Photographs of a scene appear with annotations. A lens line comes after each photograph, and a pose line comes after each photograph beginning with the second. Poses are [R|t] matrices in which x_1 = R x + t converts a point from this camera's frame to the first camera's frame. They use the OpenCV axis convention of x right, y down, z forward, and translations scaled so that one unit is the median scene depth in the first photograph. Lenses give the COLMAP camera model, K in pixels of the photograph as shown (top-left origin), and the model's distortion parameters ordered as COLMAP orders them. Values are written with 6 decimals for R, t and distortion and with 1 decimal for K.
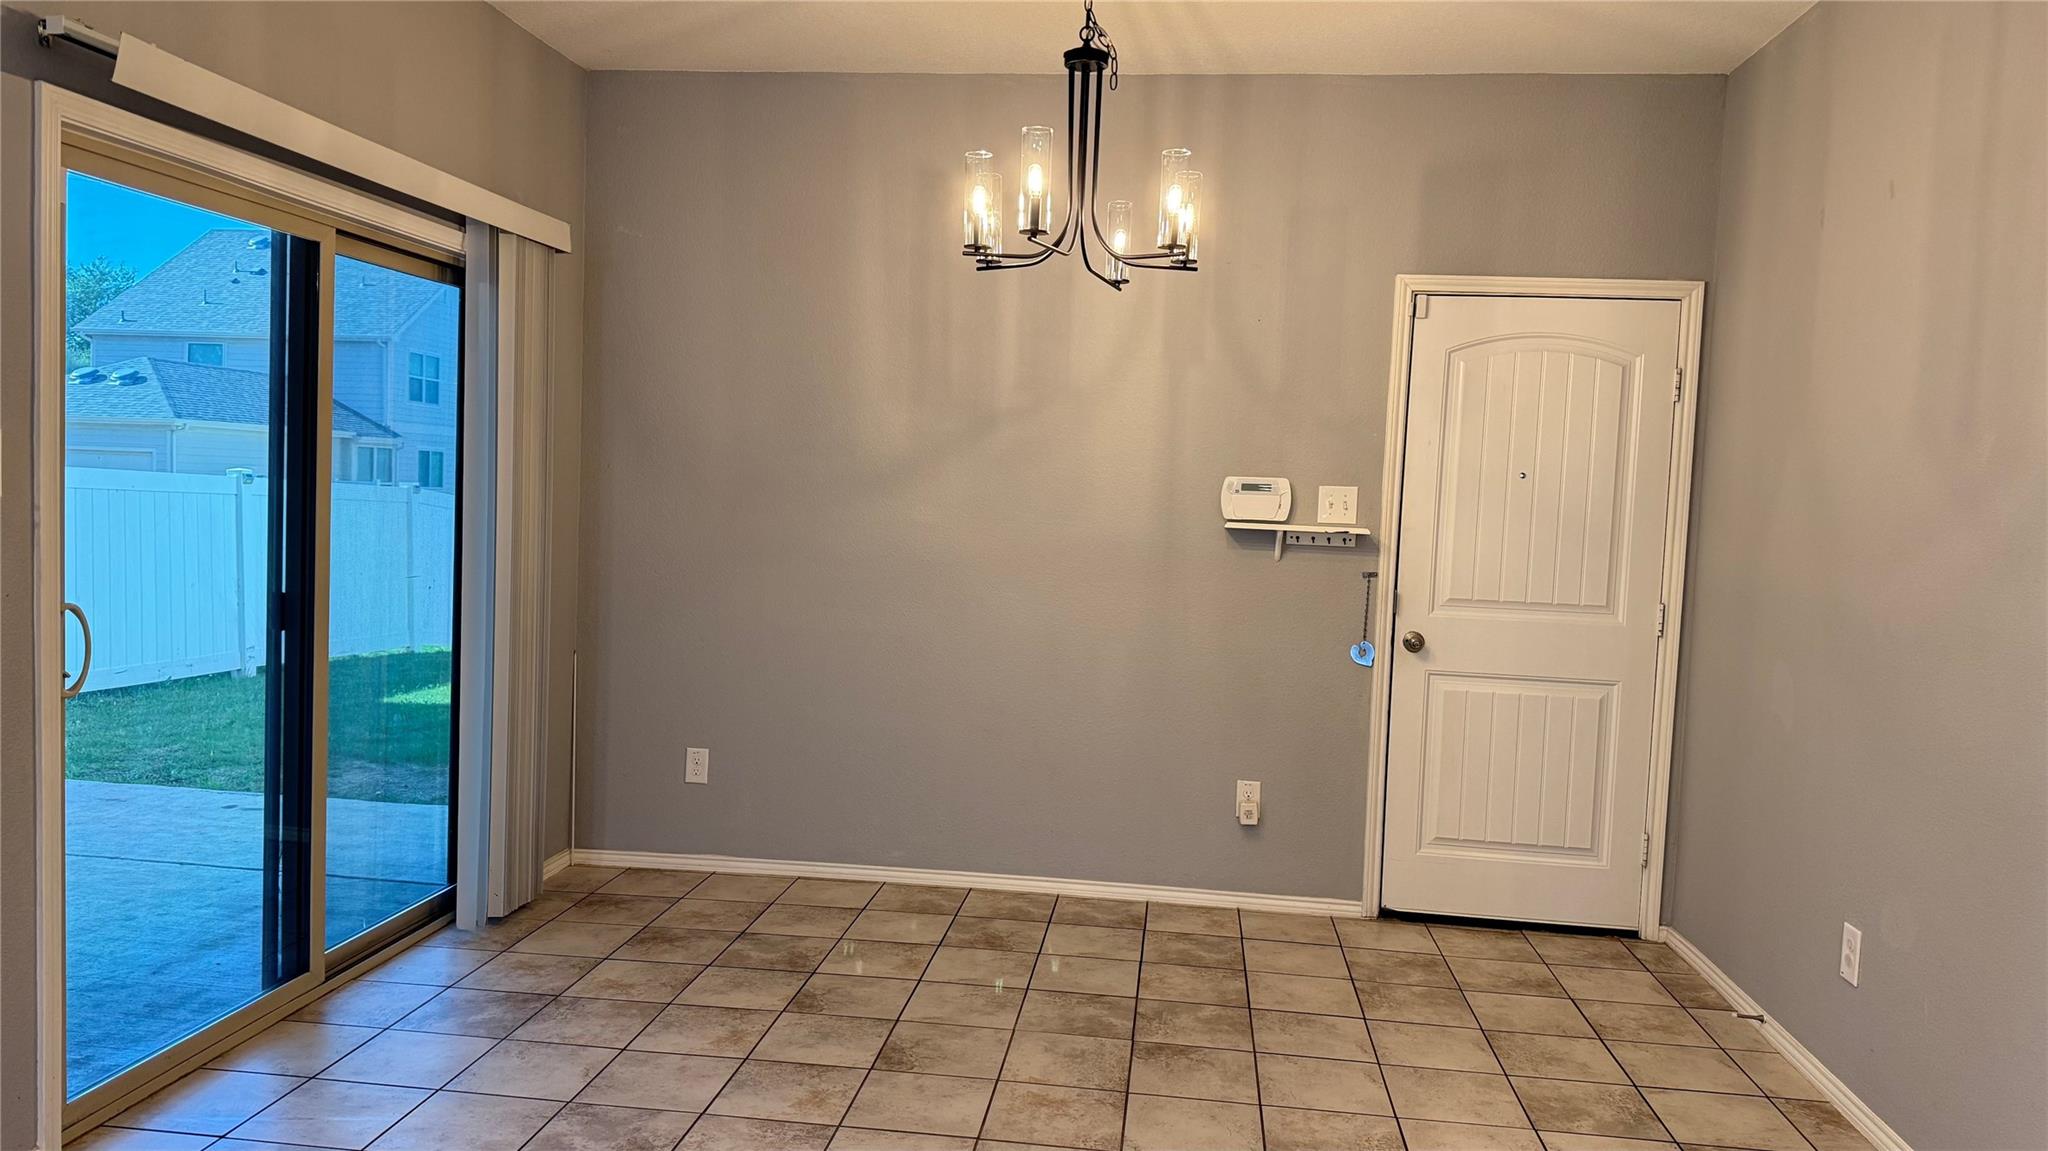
lens RADIAL K [[1439.1, 0, 1026.8], [0, 1439.1, 582.9], [0, 0, 1]] dist [0.040011, -0.052694]
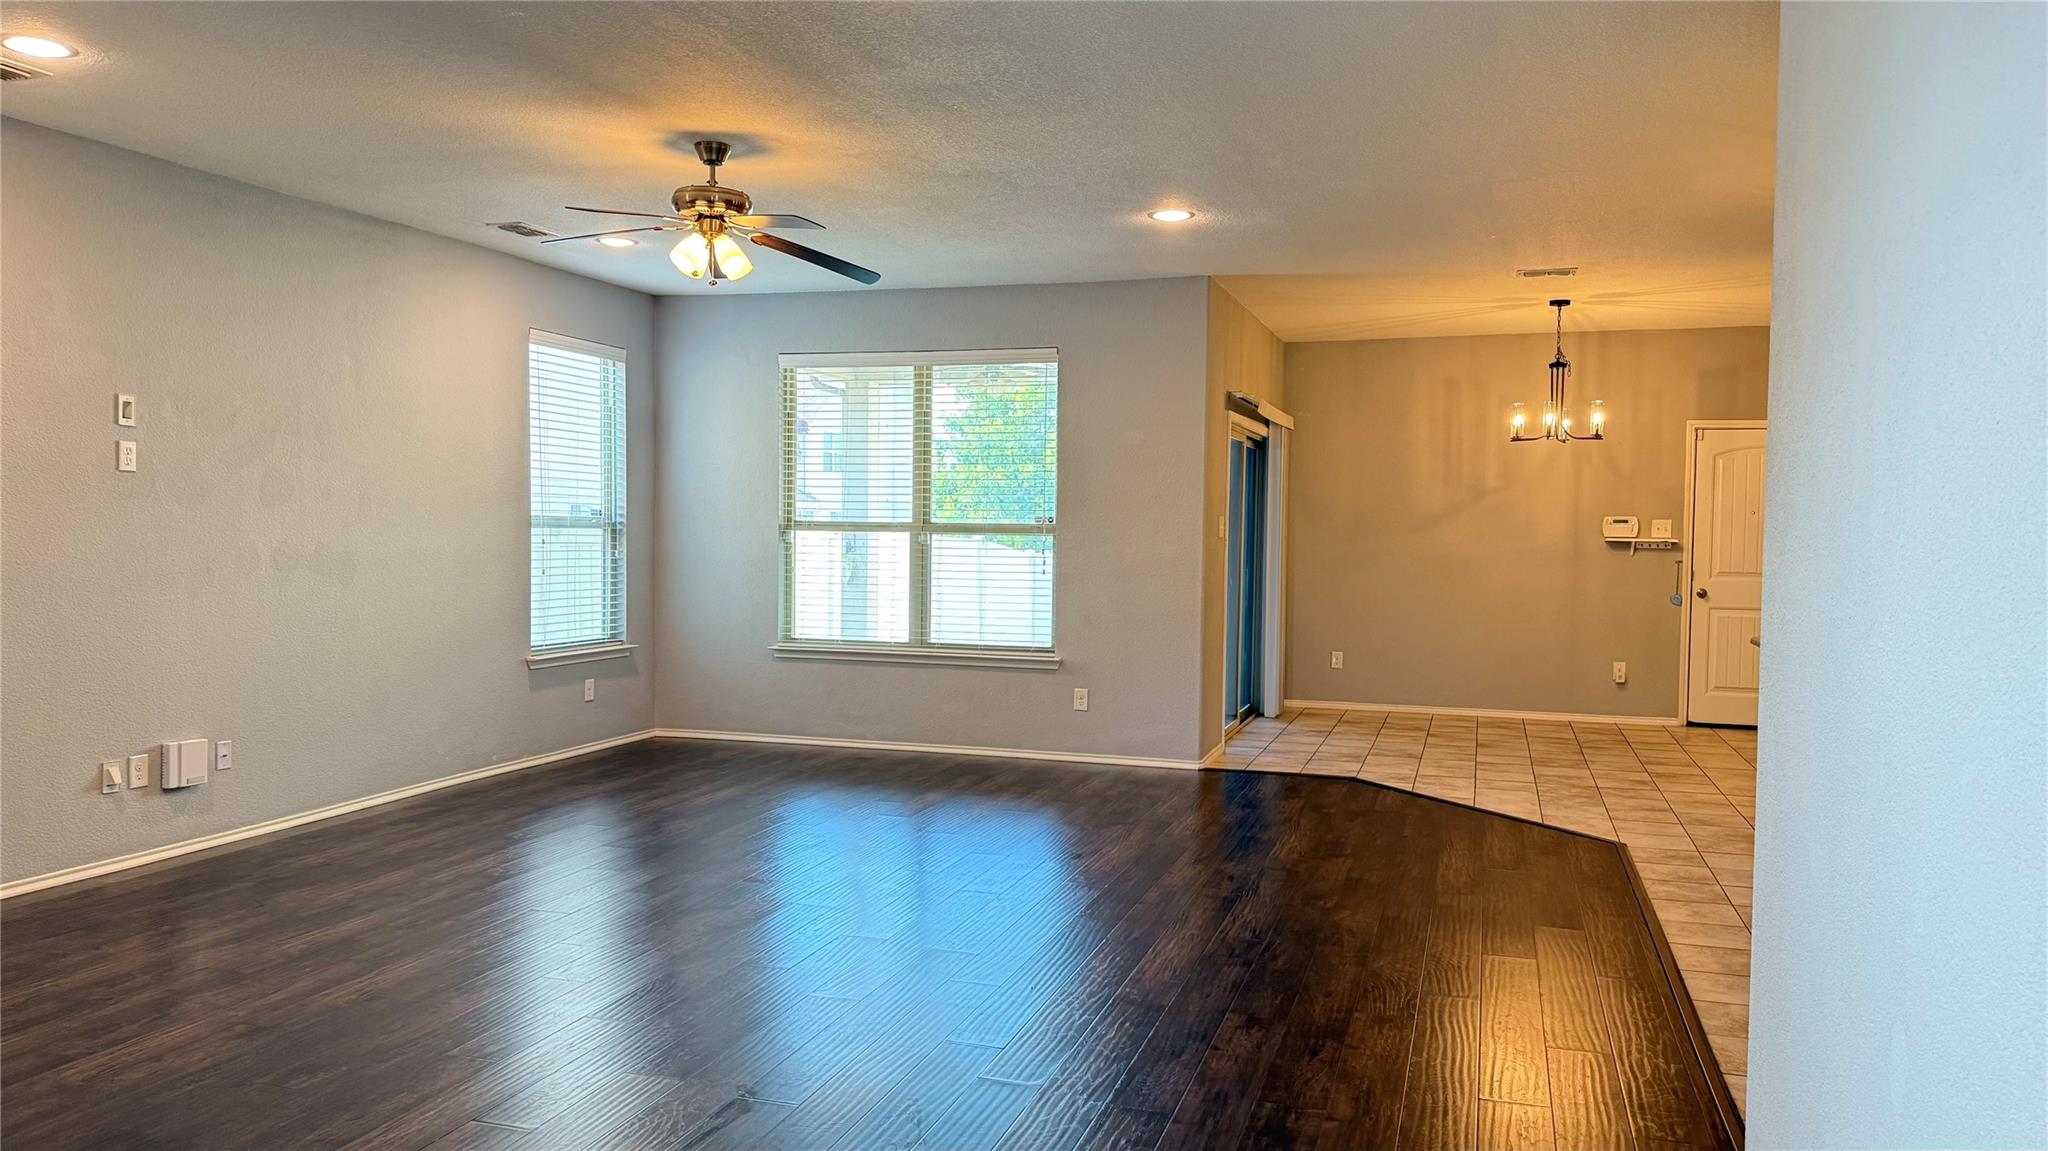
lens RADIAL K [[1439.1, 0, 1022.6], [0, 1439.1, 580.3], [0, 0, 1]] dist [0.040011, -0.052694]
pose [[0.980922, -0.023080, -0.193025, -0.294775], [0.017239, 0.999343, -0.031888, 0.073035], [0.193634, 0.027952, 0.980676, -1.259483]]
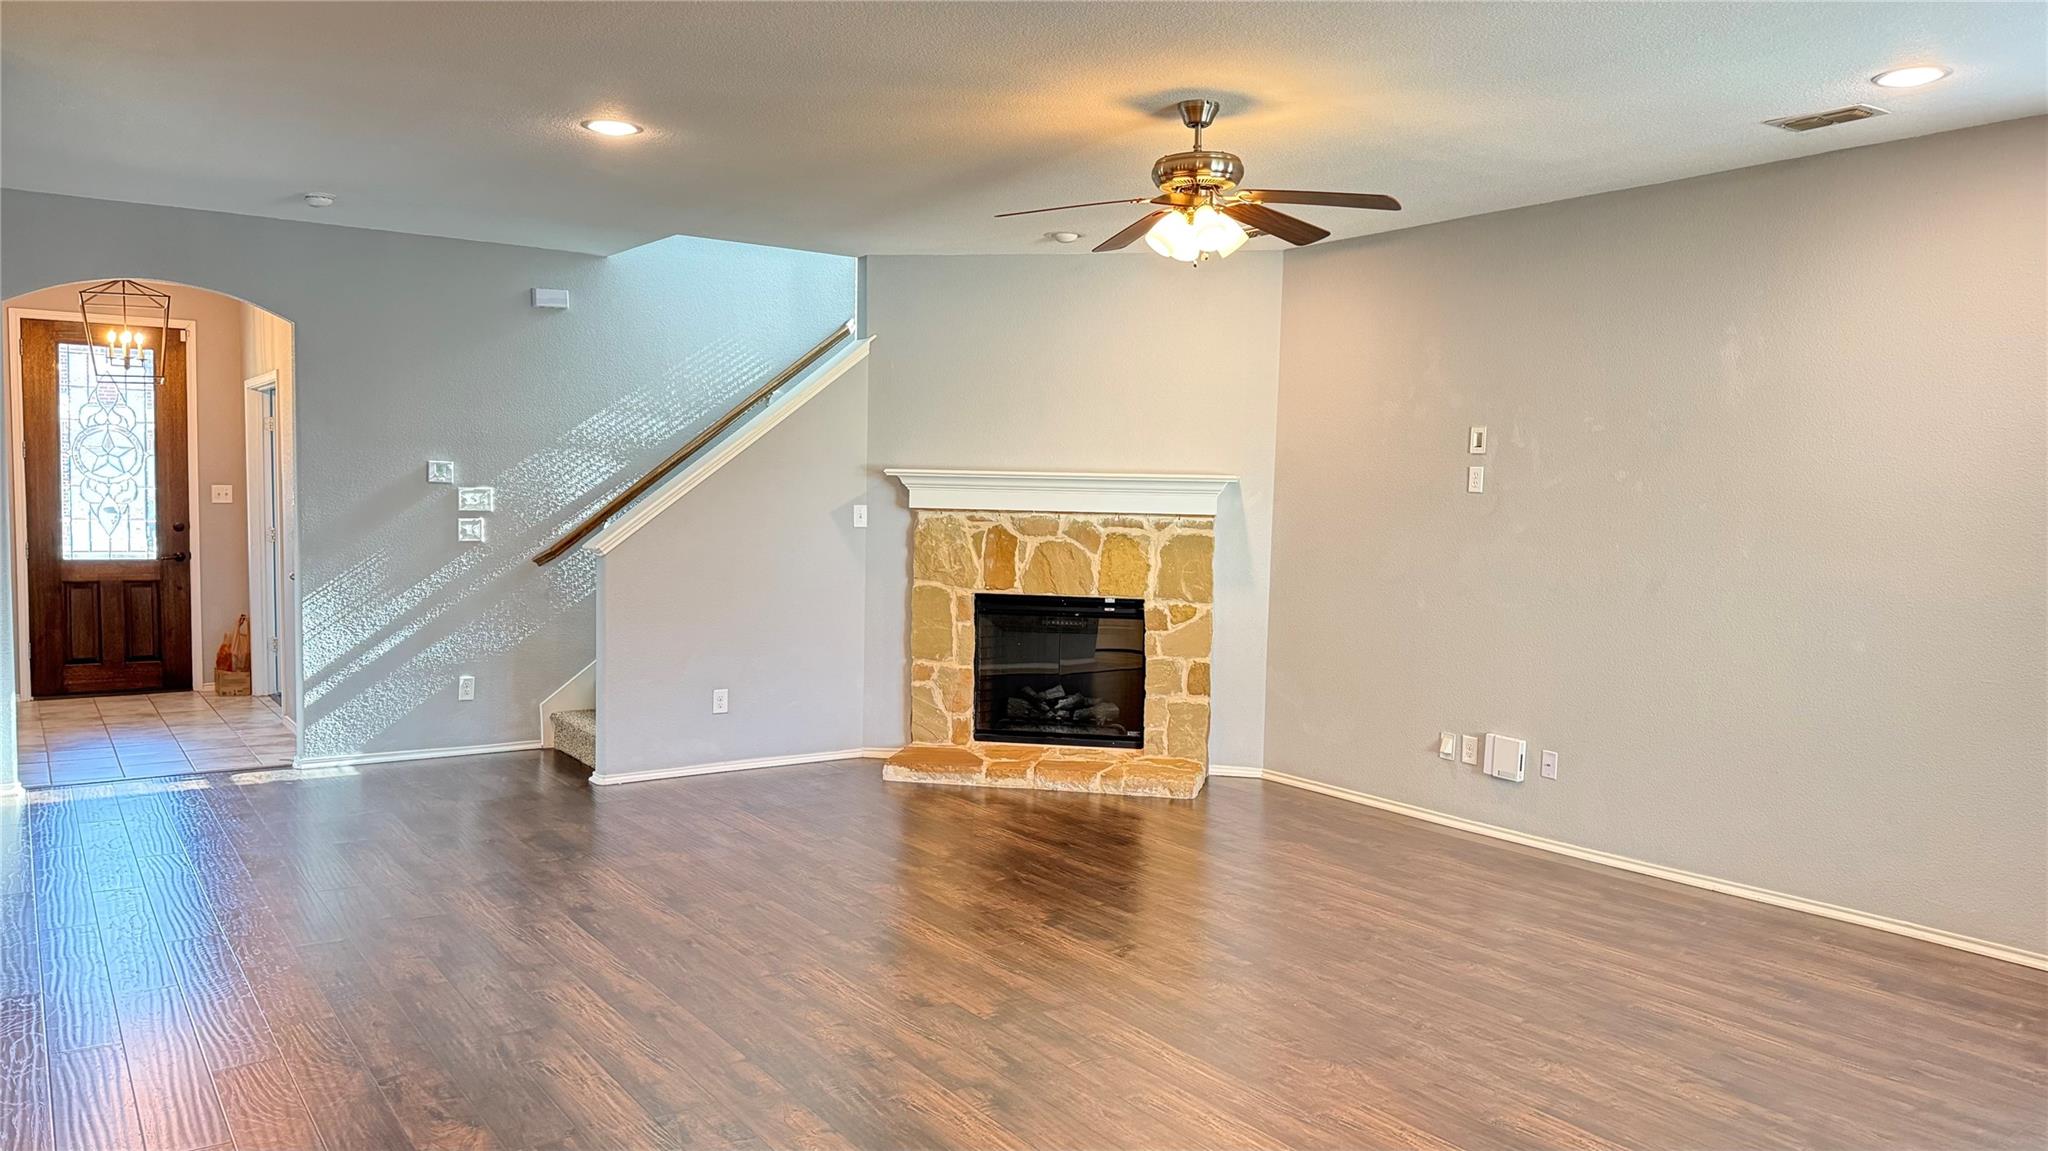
lens RADIAL K [[1439.1, 0, 1040.2], [0, 1439.1, 611.0], [0, 0, 1]] dist [0.040011, -0.052694]
pose [[-0.737975, 0.003059, -0.674821, -0.005152], [-0.091717, 0.990256, 0.104788, -0.059687], [0.668566, 0.139224, -0.730504, 0.485327]]
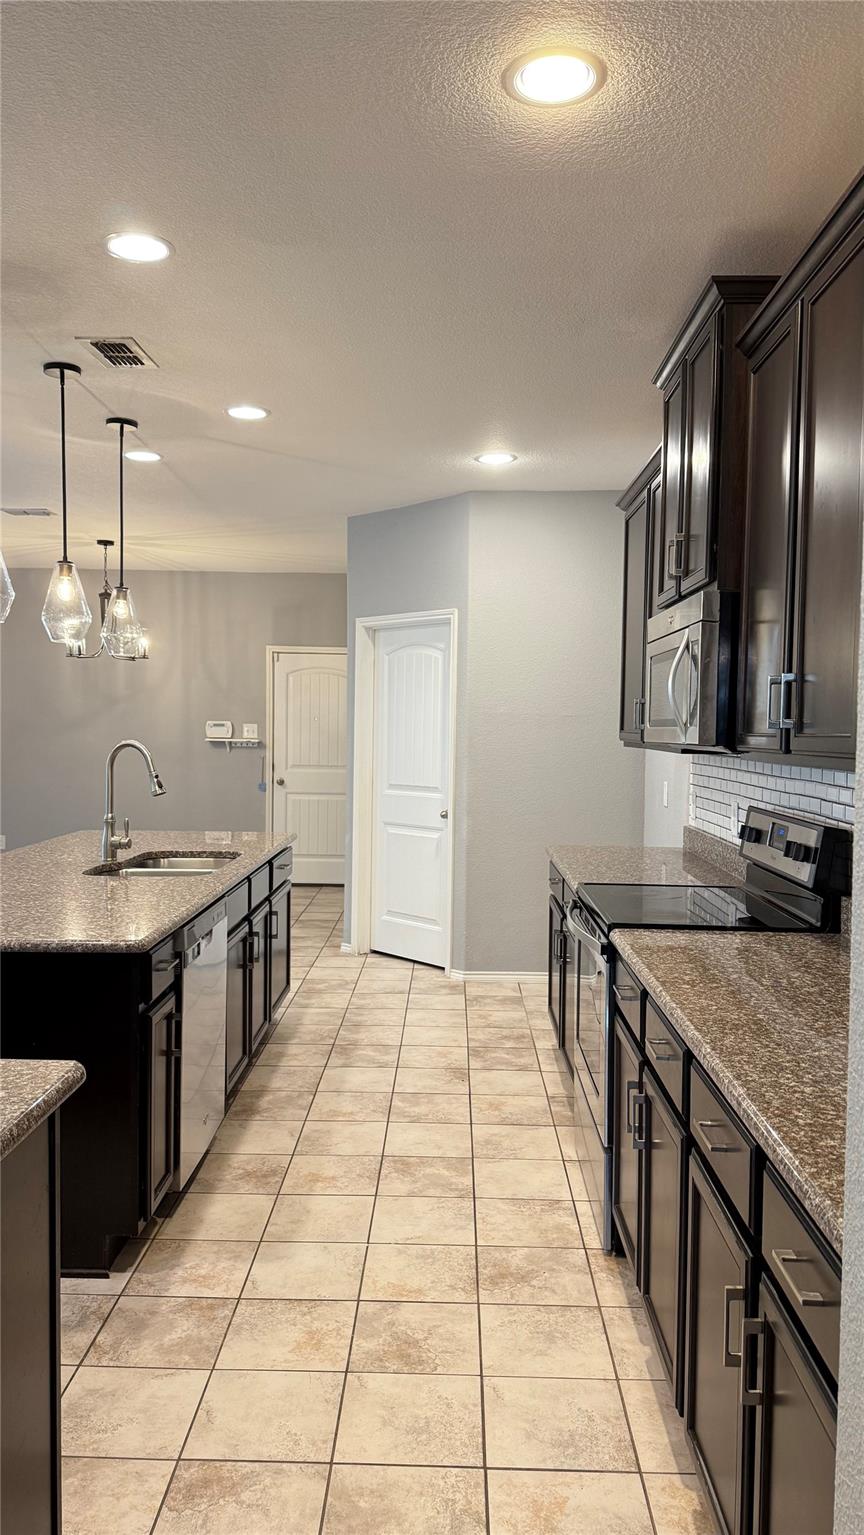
lens RADIAL K [[1078.6, 0, 433.4], [0, 1078.6, 766.2], [0, 0, 1]] dist [0.040011, -0.052694]
pose [[0.994291, -0.030605, 0.102223, 0.346873], [0.032737, 0.999279, -0.019241, 0.060309], [-0.101561, 0.022477, 0.994575, -1.017827]]
